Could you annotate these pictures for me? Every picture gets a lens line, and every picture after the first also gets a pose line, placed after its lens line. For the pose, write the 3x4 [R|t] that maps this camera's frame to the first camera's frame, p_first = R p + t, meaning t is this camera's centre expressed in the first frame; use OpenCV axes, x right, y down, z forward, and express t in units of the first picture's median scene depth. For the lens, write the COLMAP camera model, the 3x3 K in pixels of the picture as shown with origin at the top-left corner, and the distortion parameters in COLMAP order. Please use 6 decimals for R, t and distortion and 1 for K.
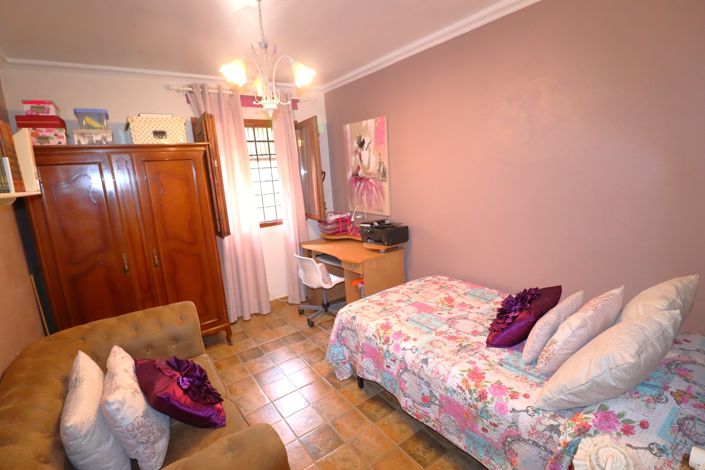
lens RADIAL K [[330.4, 0, 353.0], [0, 330.4, 227.3], [0, 0, 1]] dist [-0.003960, -0.001225]
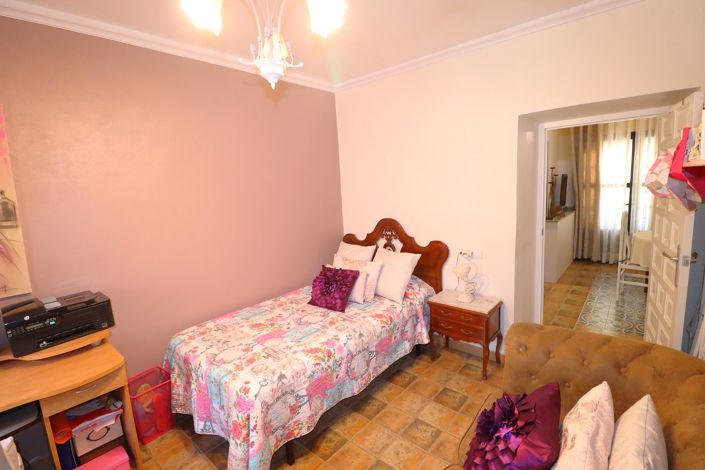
lens RADIAL K [[329.0, 0, 354.9], [0, 329.0, 229.9], [0, 0, 1]] dist [0.001409, -0.000254]
pose [[-0.216763, -0.056025, 0.974615, -0.775749], [0.237926, 0.965215, 0.108402, -0.100864], [-0.946787, 0.255383, -0.195893, 0.915967]]
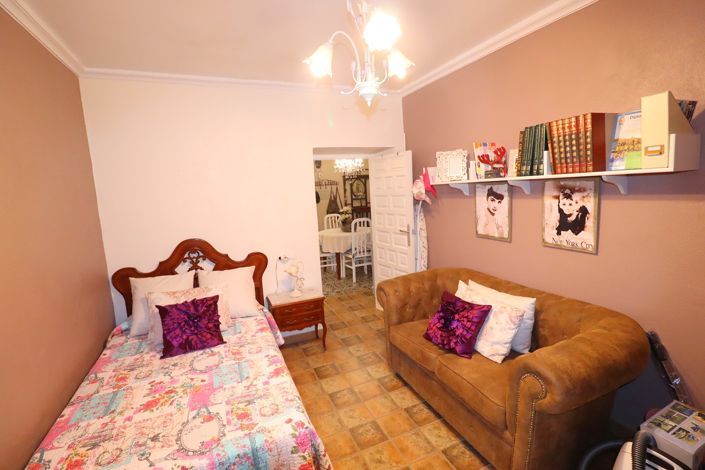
lens RADIAL K [[330.4, 0, 353.0], [0, 330.4, 227.3], [0, 0, 1]] dist [-0.003960, -0.001225]
pose [[-0.966052, 0.097511, 0.239239, -0.316112], [0.162581, 0.949135, 0.269647, -0.247652], [-0.200777, 0.299389, -0.932767, 1.549133]]
